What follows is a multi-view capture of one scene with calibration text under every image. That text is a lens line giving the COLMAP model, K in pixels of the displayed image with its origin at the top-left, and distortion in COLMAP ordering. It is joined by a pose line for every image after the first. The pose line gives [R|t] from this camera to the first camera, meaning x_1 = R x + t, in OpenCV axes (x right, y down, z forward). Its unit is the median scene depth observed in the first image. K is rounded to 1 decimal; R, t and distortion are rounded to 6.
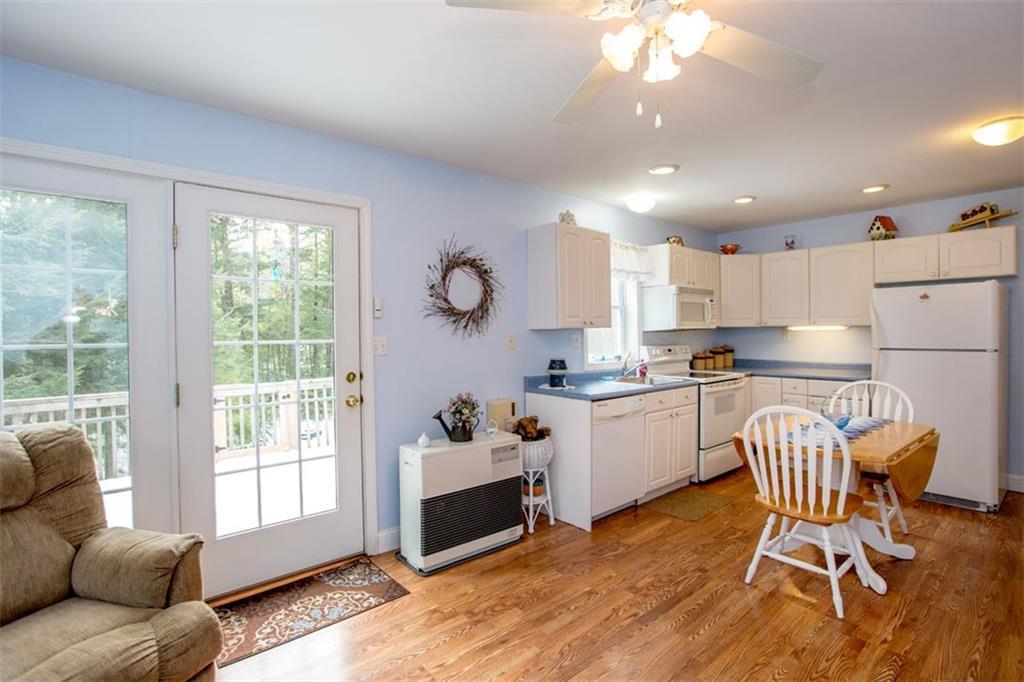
lens RADIAL K [[496.3, 0, 516.9], [0, 496.3, 341.0], [0, 0, 1]] dist [-0.020578, 0.004521]
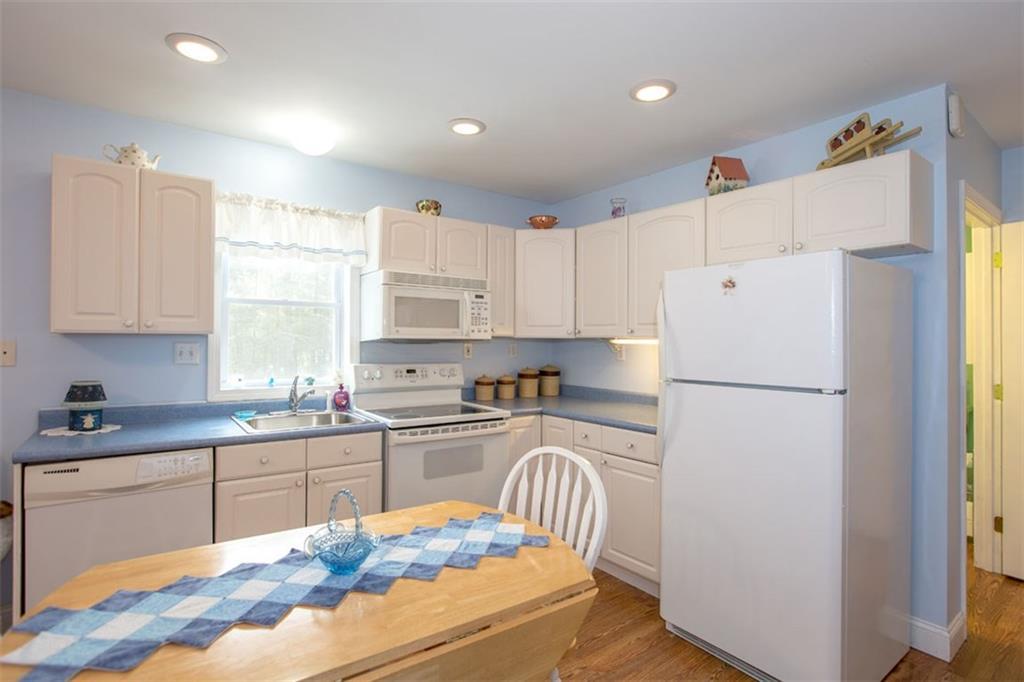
lens RADIAL K [[513.9, 0, 509.0], [0, 513.9, 335.8], [0, 0, 1]] dist [-0.020198, 0.000999]
pose [[0.995809, 0.017042, -0.089861, 0.533437], [-0.019726, 0.999383, -0.029062, -0.011546], [0.089310, 0.030713, 0.995530, 0.354837]]
